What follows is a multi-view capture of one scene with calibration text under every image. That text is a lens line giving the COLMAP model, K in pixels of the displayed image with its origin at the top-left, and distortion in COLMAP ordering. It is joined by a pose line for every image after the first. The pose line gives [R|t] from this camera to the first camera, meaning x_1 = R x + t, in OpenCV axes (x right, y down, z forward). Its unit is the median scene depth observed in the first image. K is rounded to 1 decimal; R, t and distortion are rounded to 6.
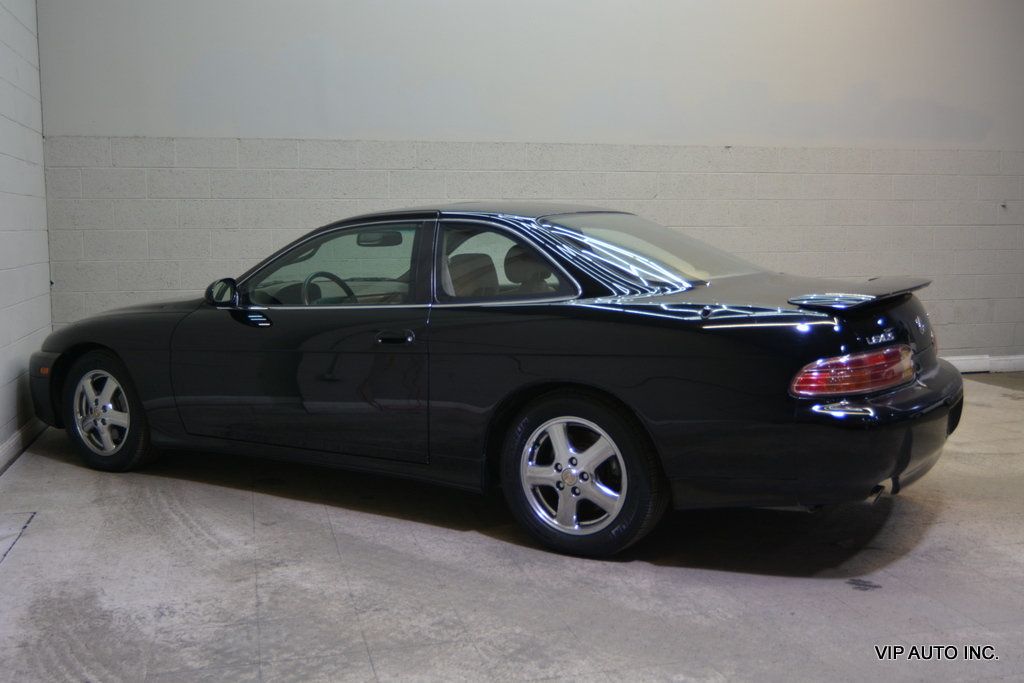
lens RADIAL K [[1004.1, 0, 512.0], [0, 1004.1, 341.5], [0, 0, 1]] dist [-0.010601, -0.001166]
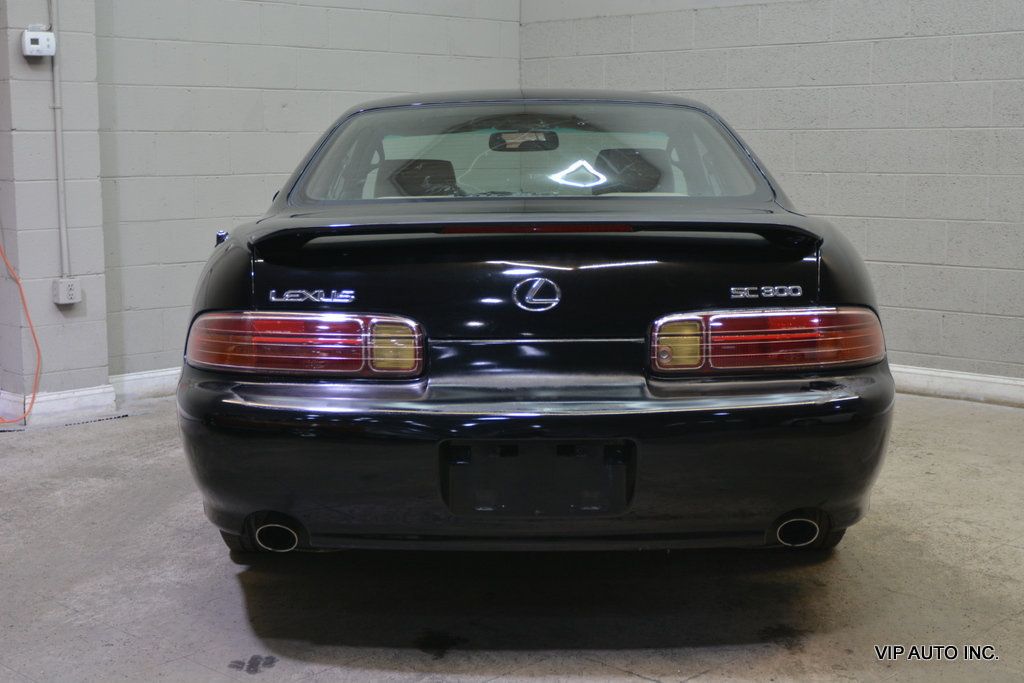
lens RADIAL K [[1471.5, 0, 512.0], [0, 1471.5, 341.5], [0, 0, 1]] dist [-0.014054, -0.011706]
pose [[0.513705, 0.120184, -0.849508, 0.635727], [-0.095050, 0.992017, 0.082868, -0.033482], [0.852686, 0.038176, 0.521027, 0.319622]]
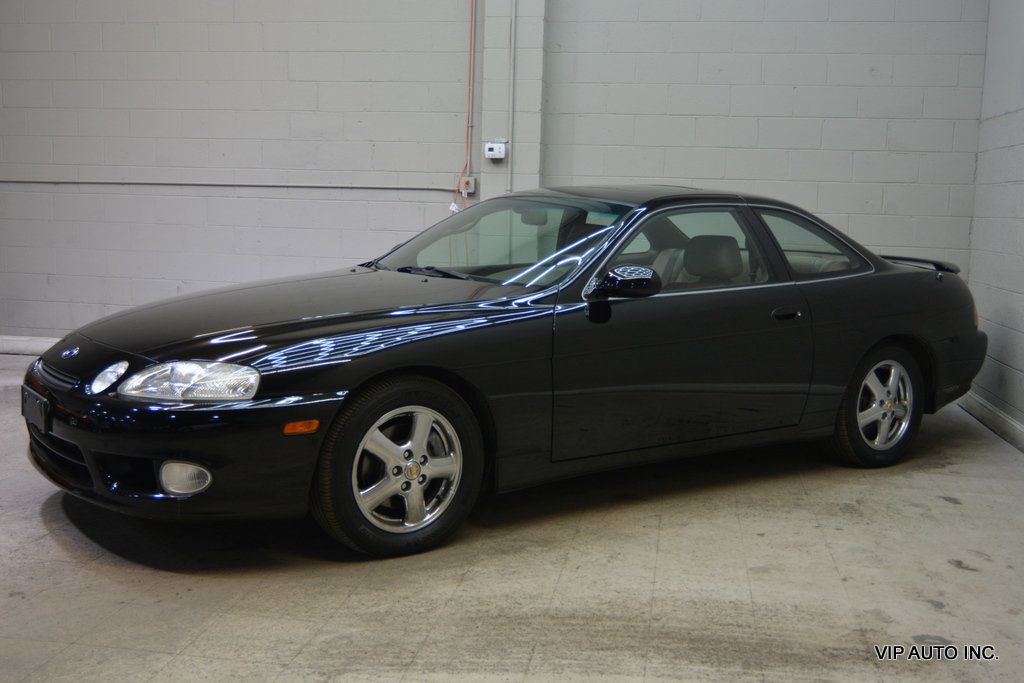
lens RADIAL K [[1126.0, 0, 512.0], [0, 1126.0, 341.5], [0, 0, 1]] dist [-0.004733, -0.006177]
pose [[-0.416790, 0.107647, -0.902606, 0.727192], [-0.125154, 0.976711, 0.174276, -0.124035], [0.900346, 0.185601, -0.393611, 1.023504]]
